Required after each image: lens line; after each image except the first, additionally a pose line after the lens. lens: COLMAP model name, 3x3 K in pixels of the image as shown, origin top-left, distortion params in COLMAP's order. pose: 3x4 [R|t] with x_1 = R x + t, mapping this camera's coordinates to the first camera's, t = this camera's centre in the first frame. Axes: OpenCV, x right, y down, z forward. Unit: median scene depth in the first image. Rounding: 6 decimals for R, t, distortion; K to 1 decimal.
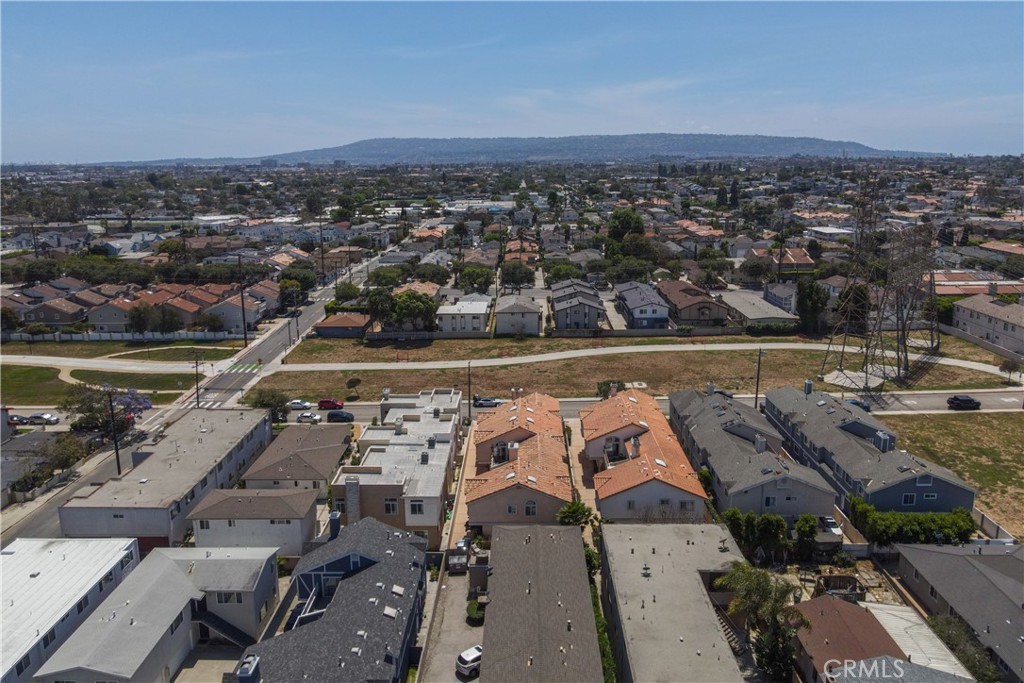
lens RADIAL K [[745.2, 0, 512.0], [0, 745.2, 341.5], [0, 0, 1]] dist [-0.000249, 0.001365]
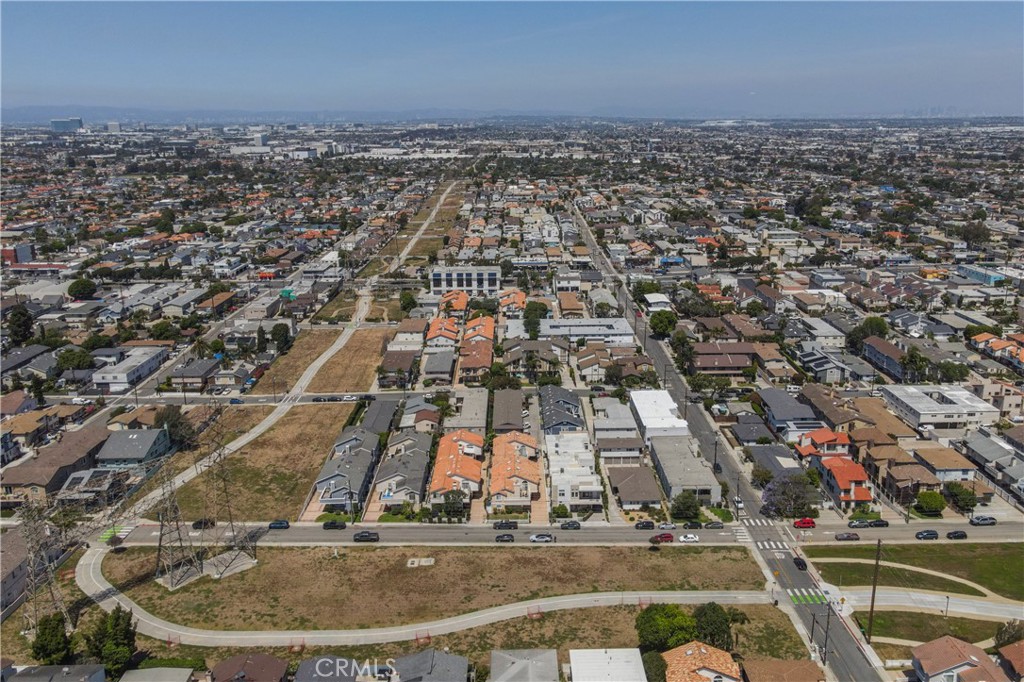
lens RADIAL K [[810.1, 0, 512.0], [0, 810.1, 341.0], [0, 0, 1]] dist [0.001396, 0.001888]
pose [[-0.999200, 0.036418, -0.016503, 0.021256], [0.023899, 0.874905, 0.483704, -0.752779], [0.032054, 0.482923, -0.875076, 1.724757]]
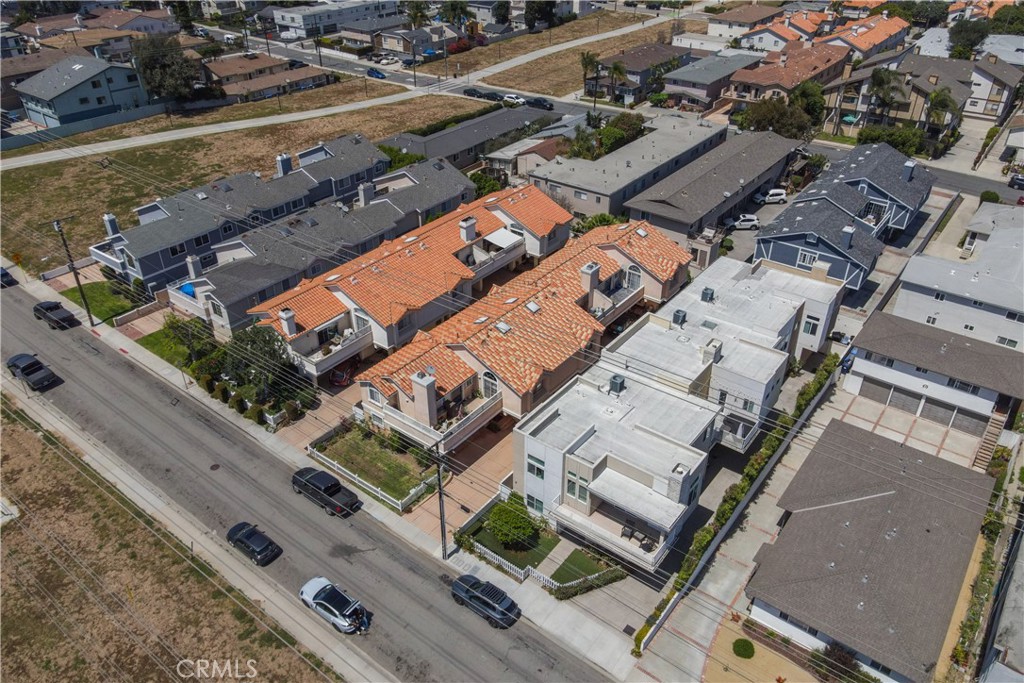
lens RADIAL K [[745.2, 0, 512.0], [0, 745.2, 341.5], [0, 0, 1]] dist [-0.000249, 0.001365]
pose [[-0.805956, -0.300405, 0.510090, -0.207844], [0.161844, 0.717029, 0.677994, -0.193086], [-0.569422, 0.628989, -0.529275, 0.881663]]
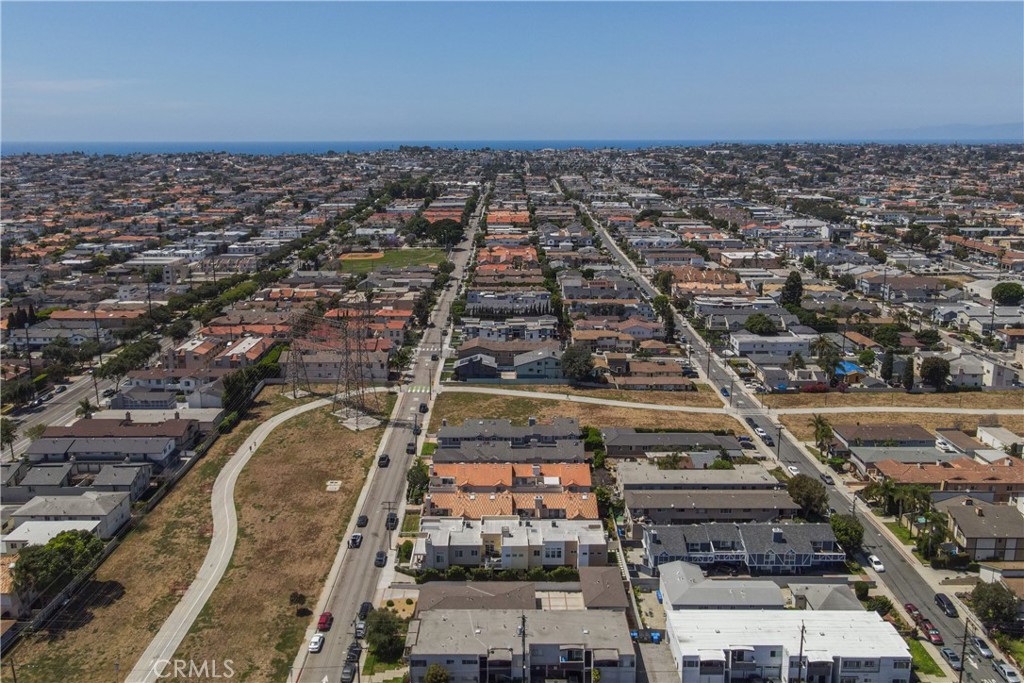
lens RADIAL K [[745.2, 0, 512.0], [0, 745.2, 341.5], [0, 0, 1]] dist [-0.000249, 0.001365]
pose [[-0.048251, -0.209949, 0.976521, -0.894445], [0.232796, 0.948372, 0.215400, -0.321804], [-0.971328, 0.237724, 0.003115, 0.582268]]
